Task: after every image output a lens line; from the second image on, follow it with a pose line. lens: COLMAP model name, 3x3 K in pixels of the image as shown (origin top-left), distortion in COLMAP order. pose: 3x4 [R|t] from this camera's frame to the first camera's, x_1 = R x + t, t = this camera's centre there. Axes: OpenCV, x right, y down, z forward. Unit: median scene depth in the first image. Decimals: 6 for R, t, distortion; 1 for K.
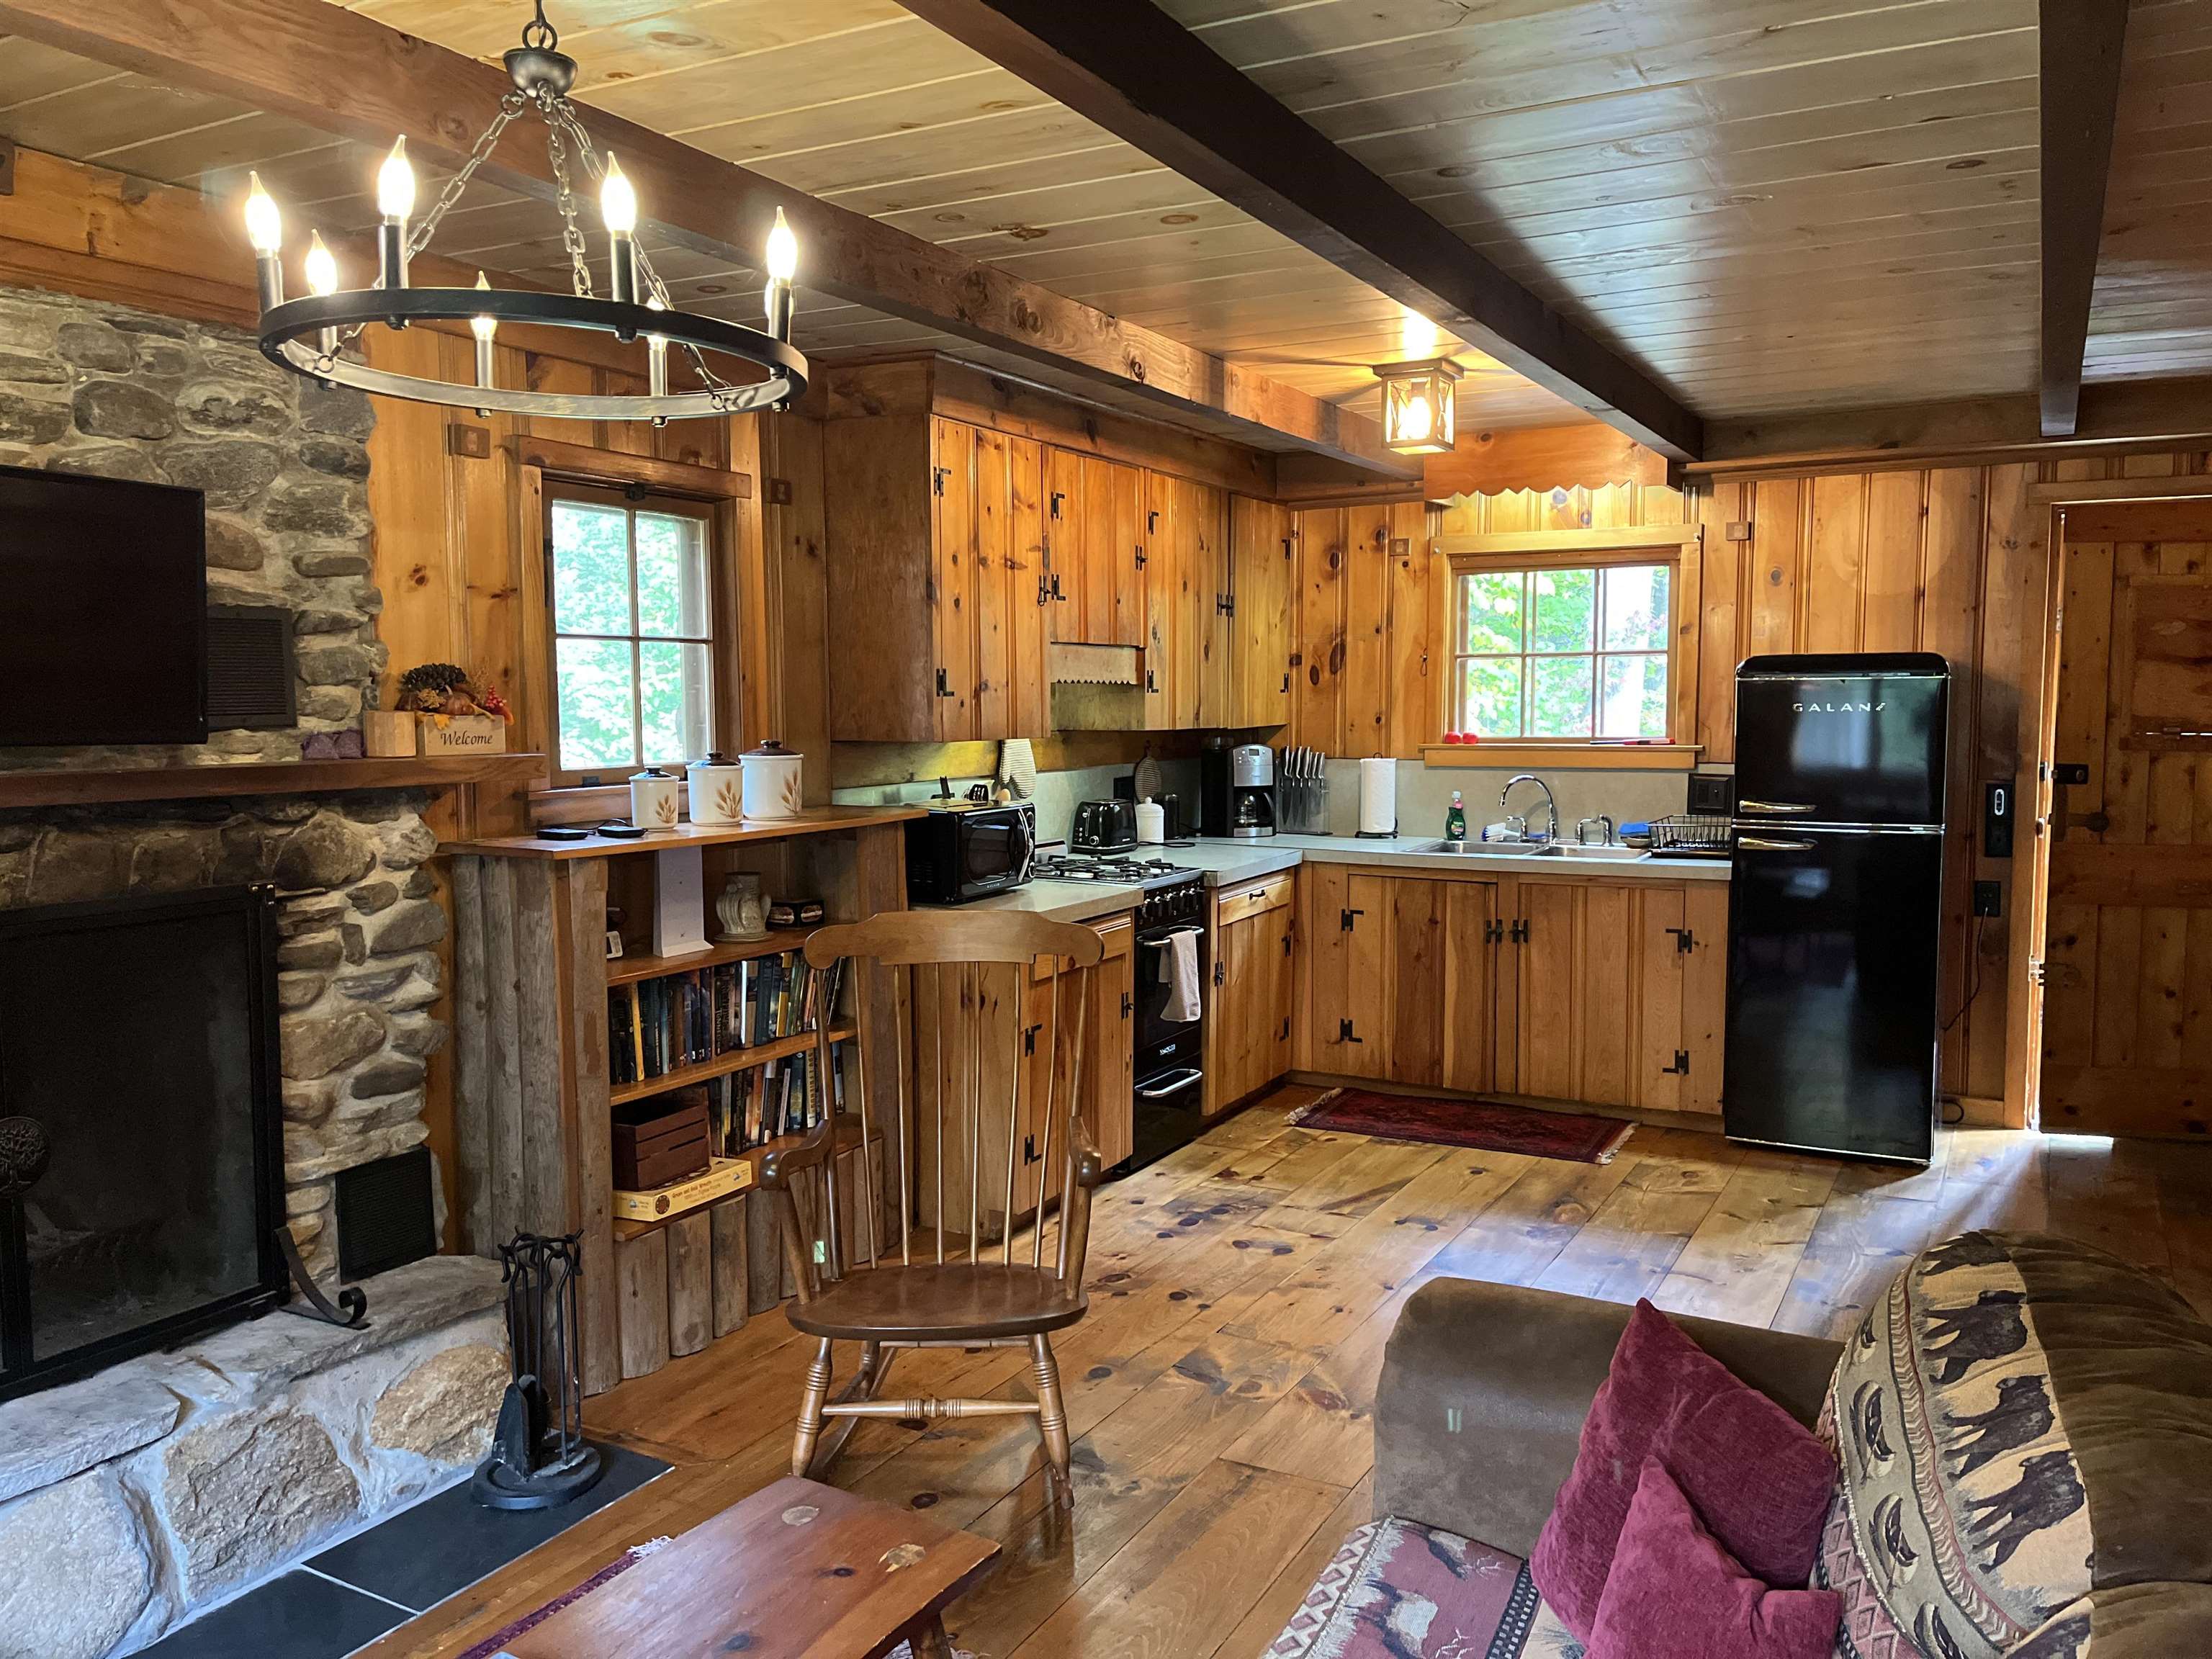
lens RADIAL K [[1670.4, 0, 1121.0], [0, 1670.4, 836.6], [0, 0, 1]] dist [0.070735, -0.097884]
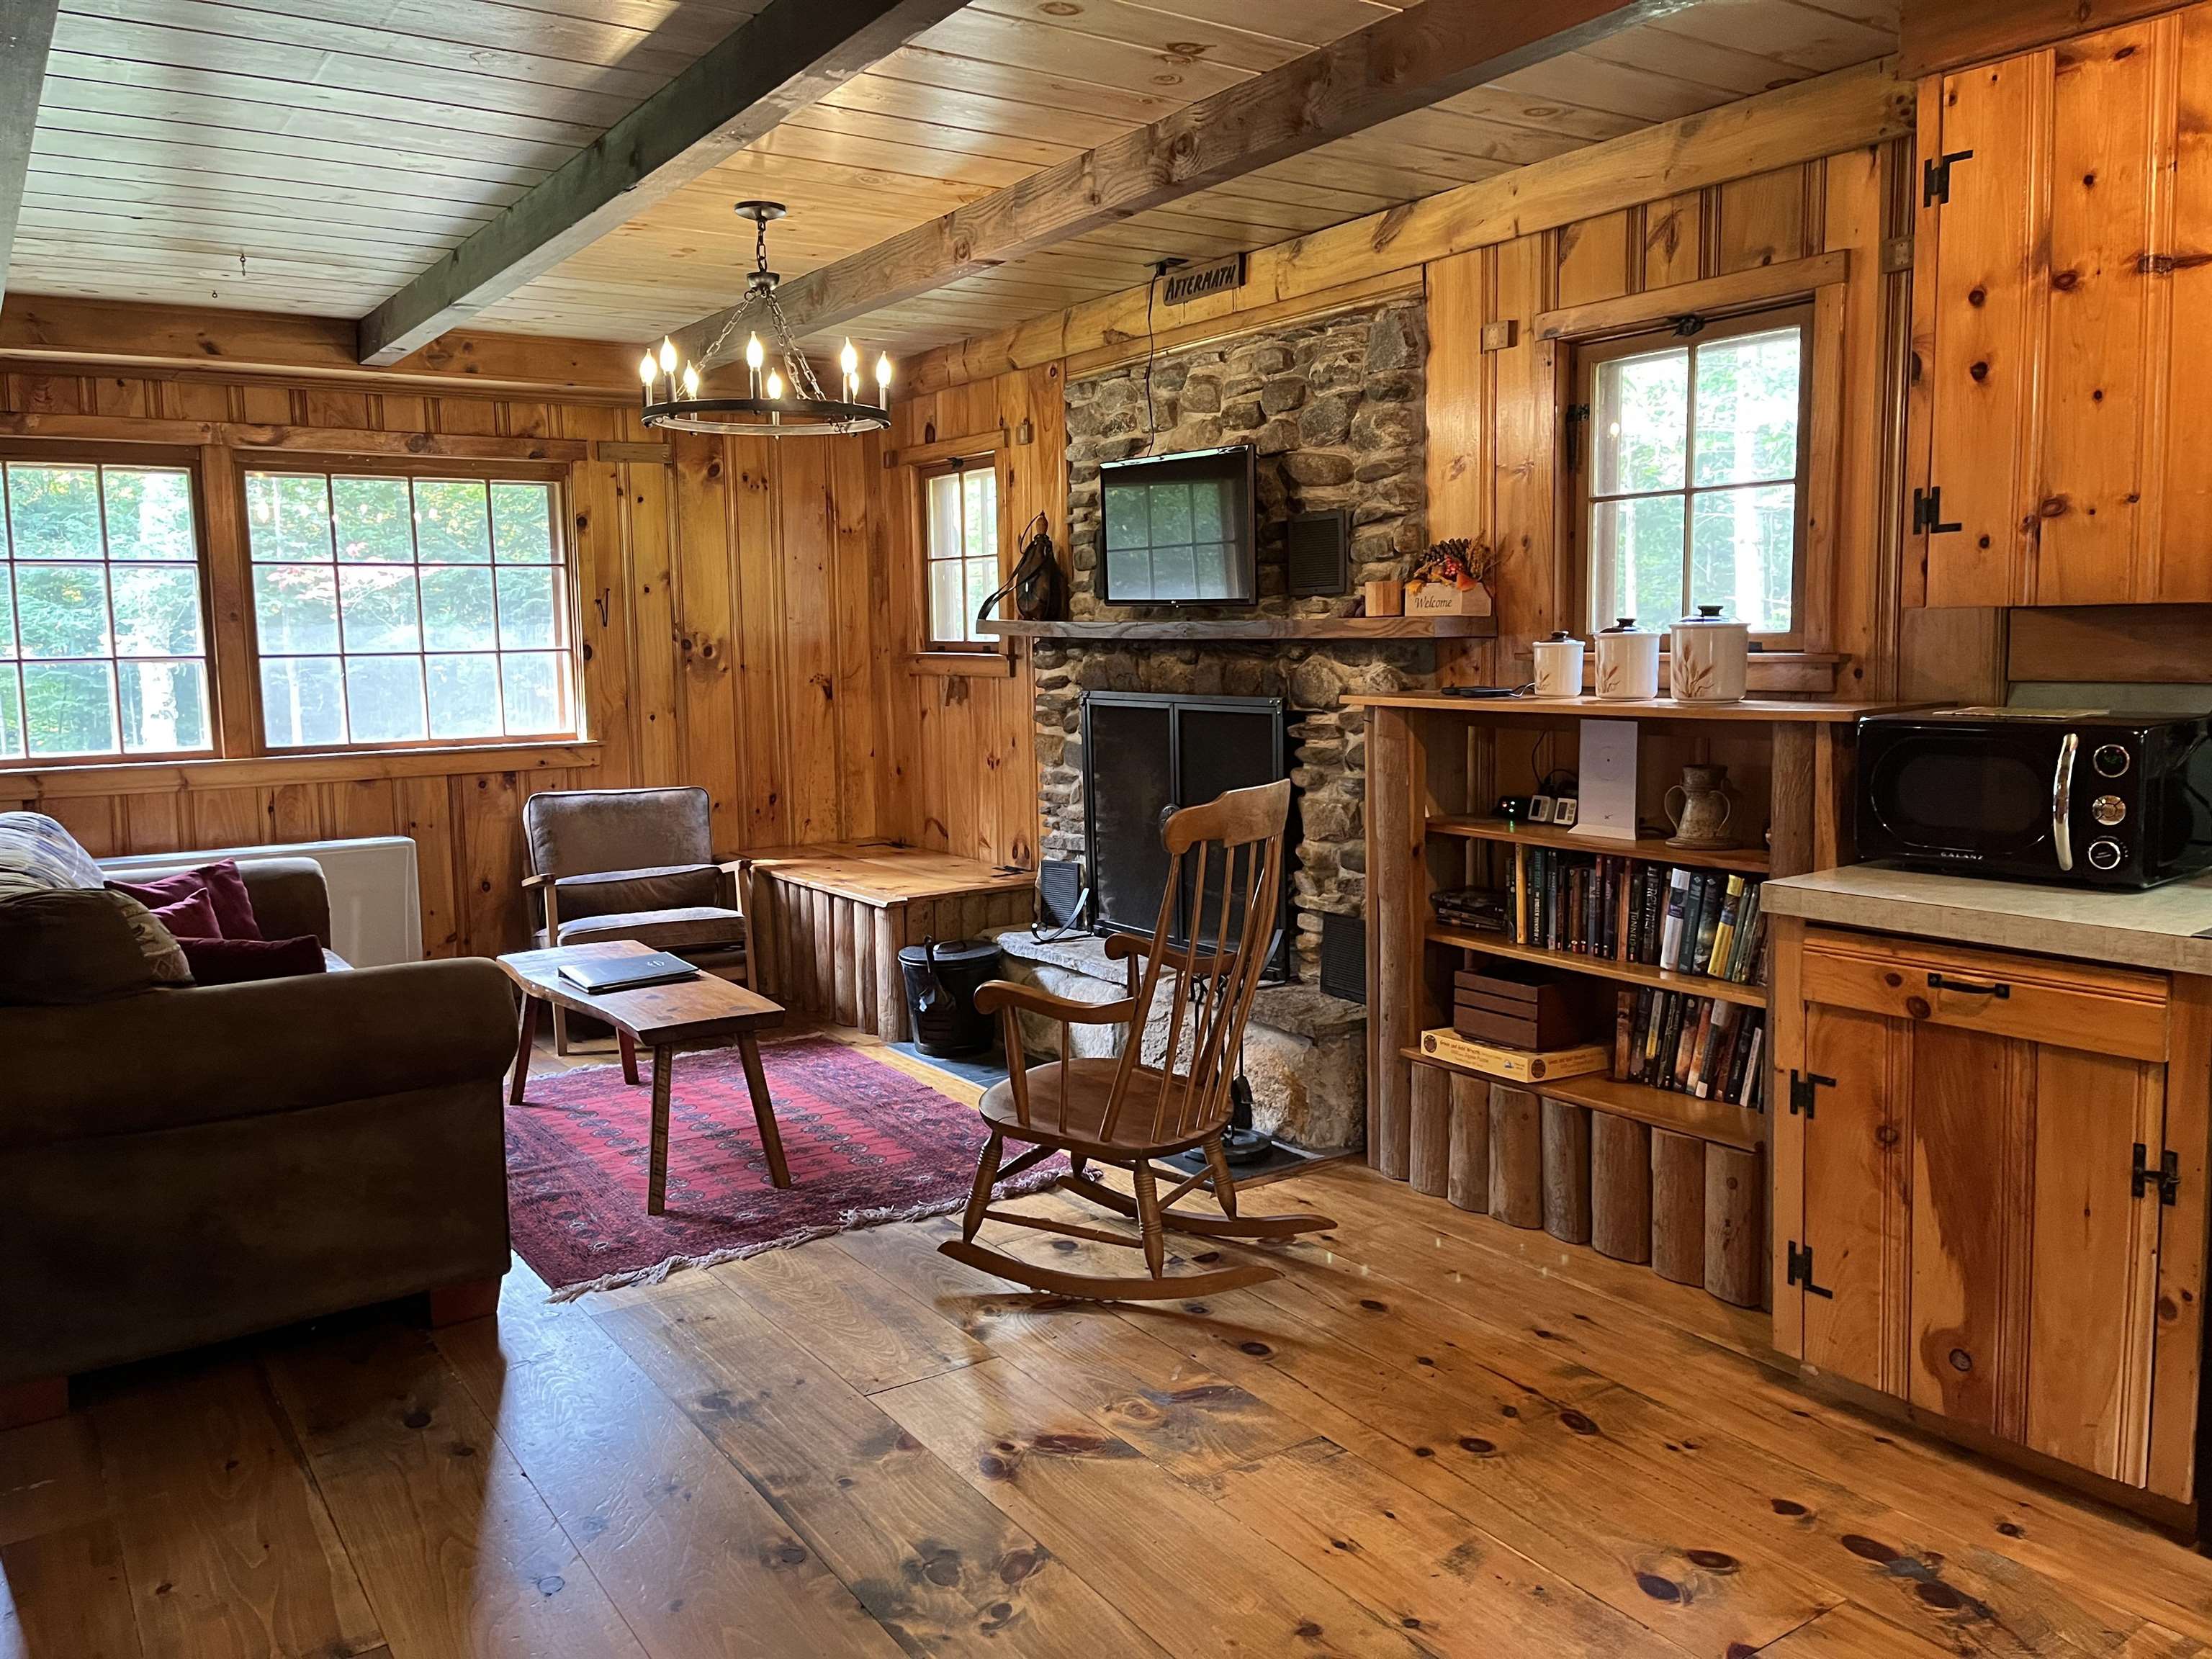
lens RADIAL K [[1670.4, 0, 1107.7], [0, 1670.4, 819.3], [0, 0, 1]] dist [0.070735, -0.097884]
pose [[-0.454554, 0.110103, -0.883888, 0.597558], [-0.059948, 0.986299, 0.153689, -0.057693], [0.888699, 0.122847, -0.441726, 1.024286]]
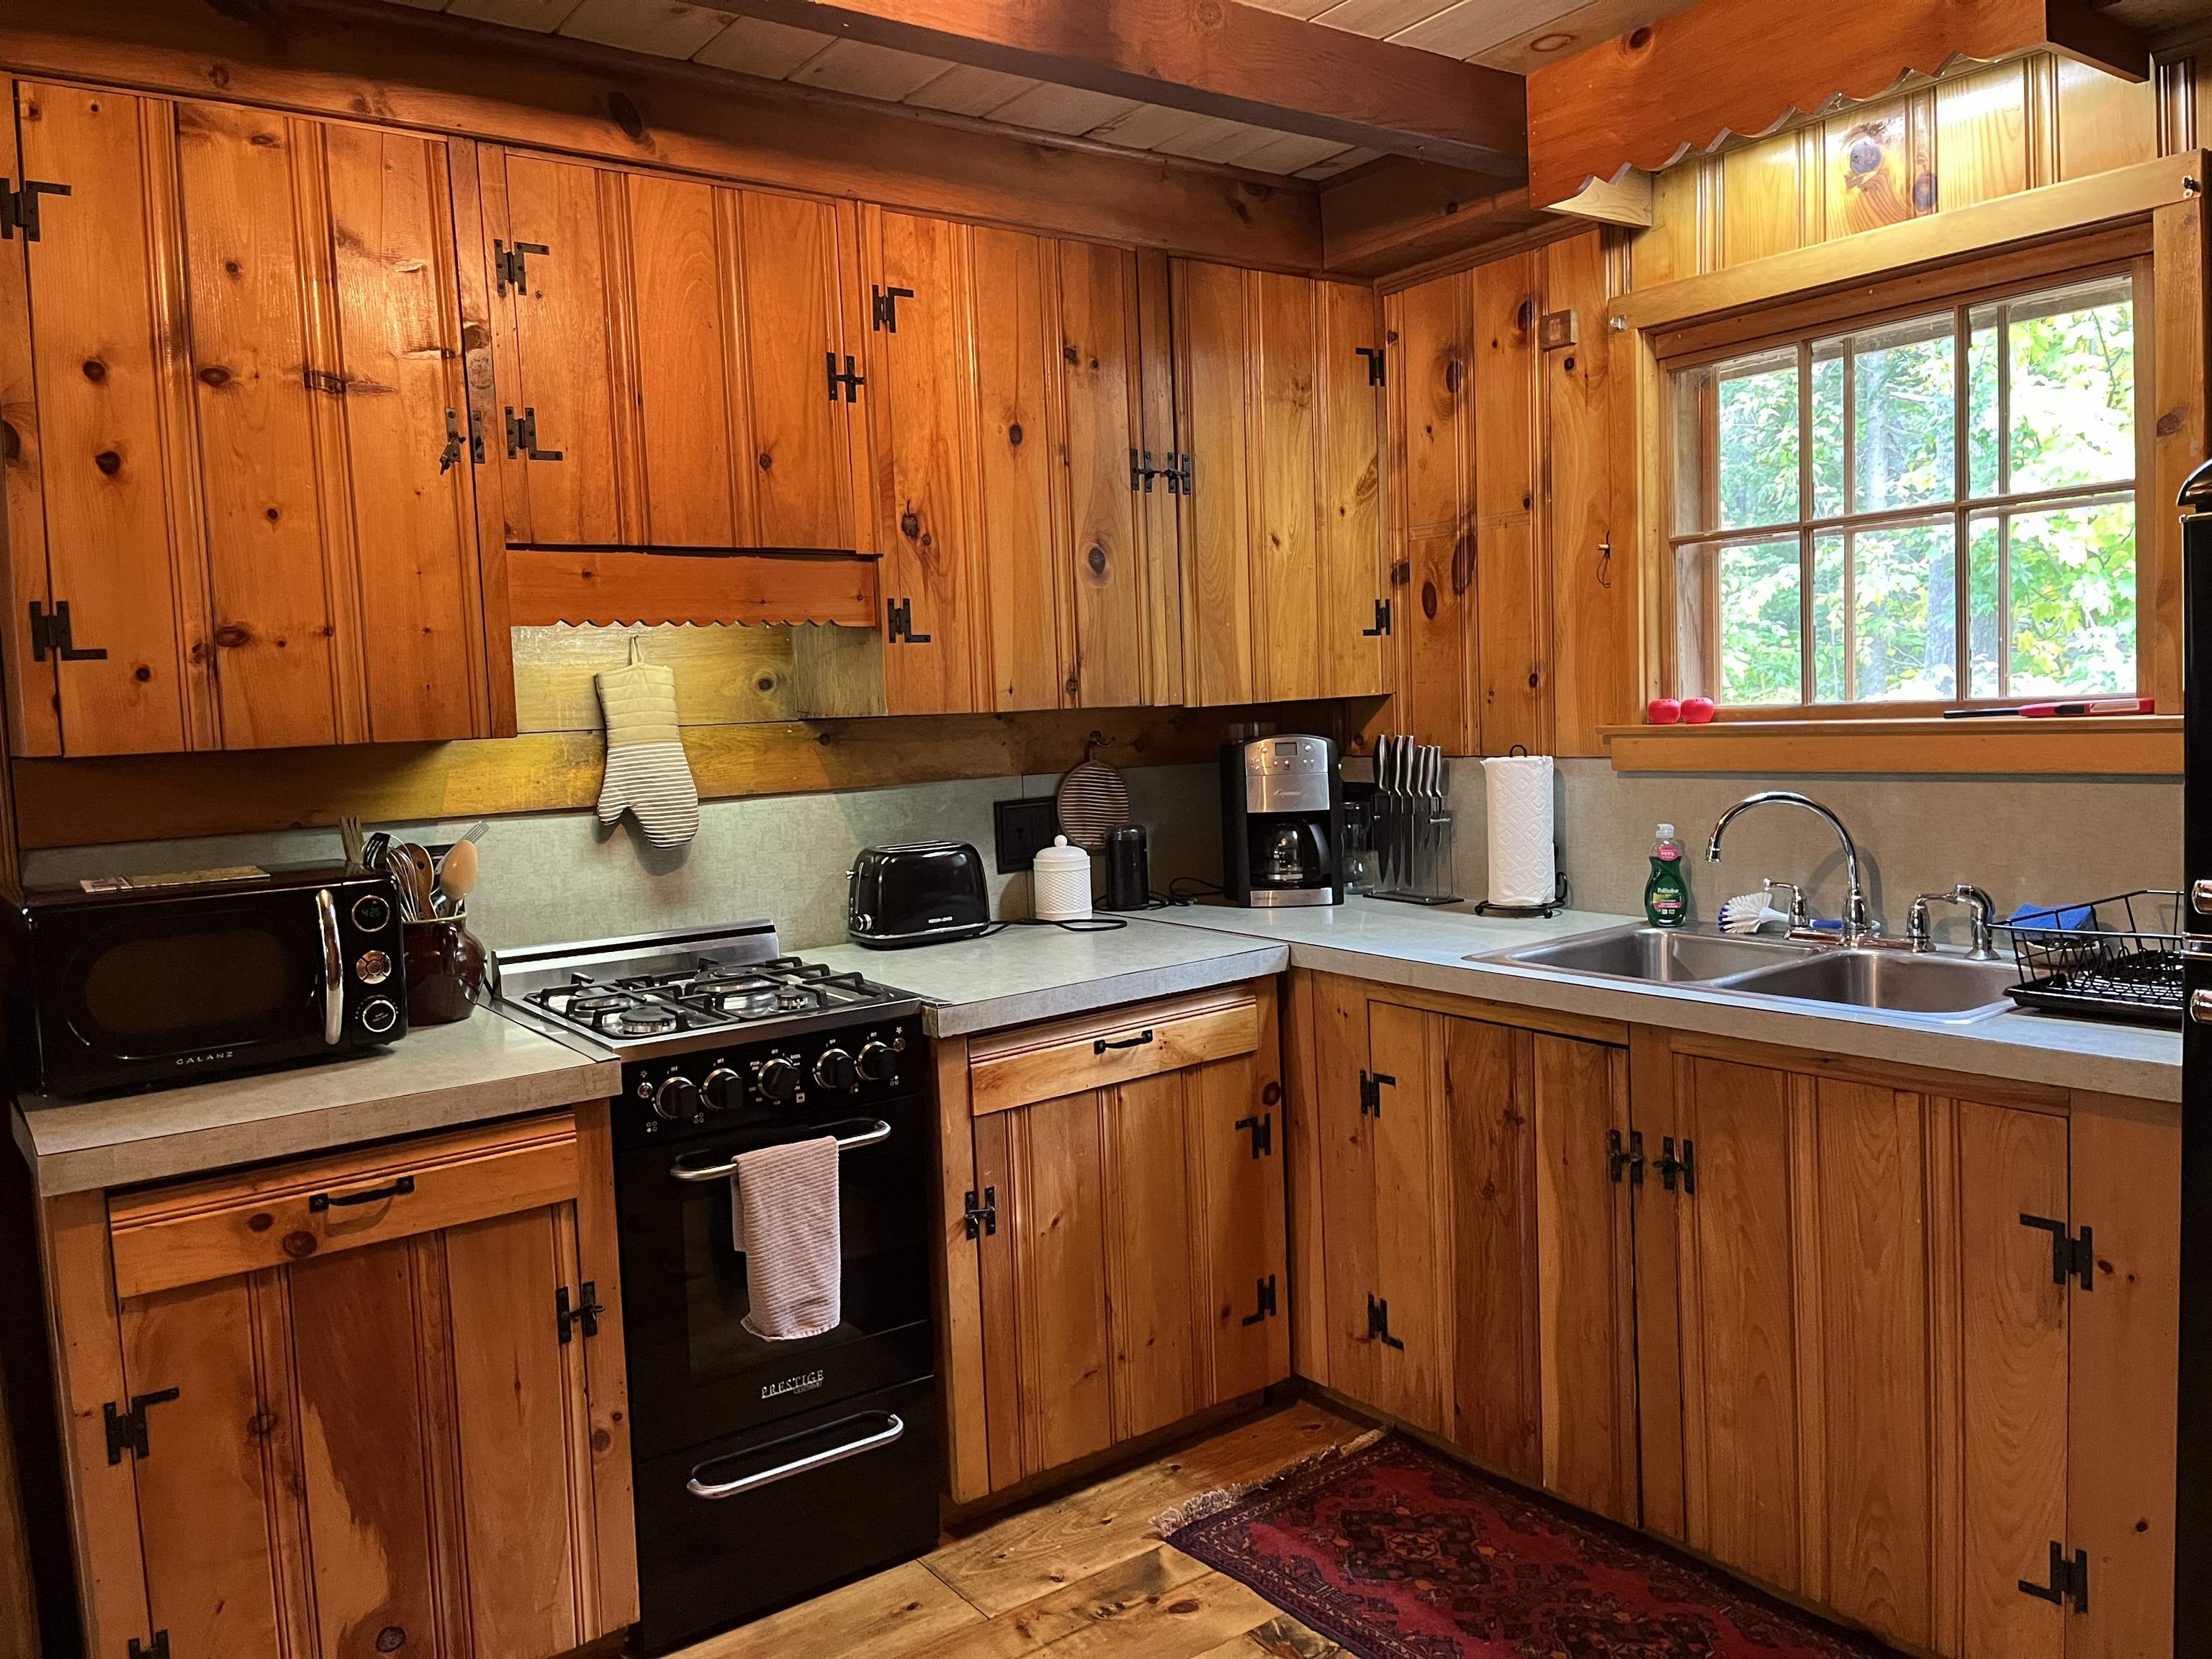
lens RADIAL K [[1670.4, 0, 1110.3], [0, 1670.4, 813.8], [0, 0, 1]] dist [0.070735, -0.097884]
pose [[0.900412, -0.003429, -0.435025, 0.372280], [0.000297, 0.999974, -0.007267, -0.037013], [0.435038, 0.006414, 0.900389, 0.701707]]
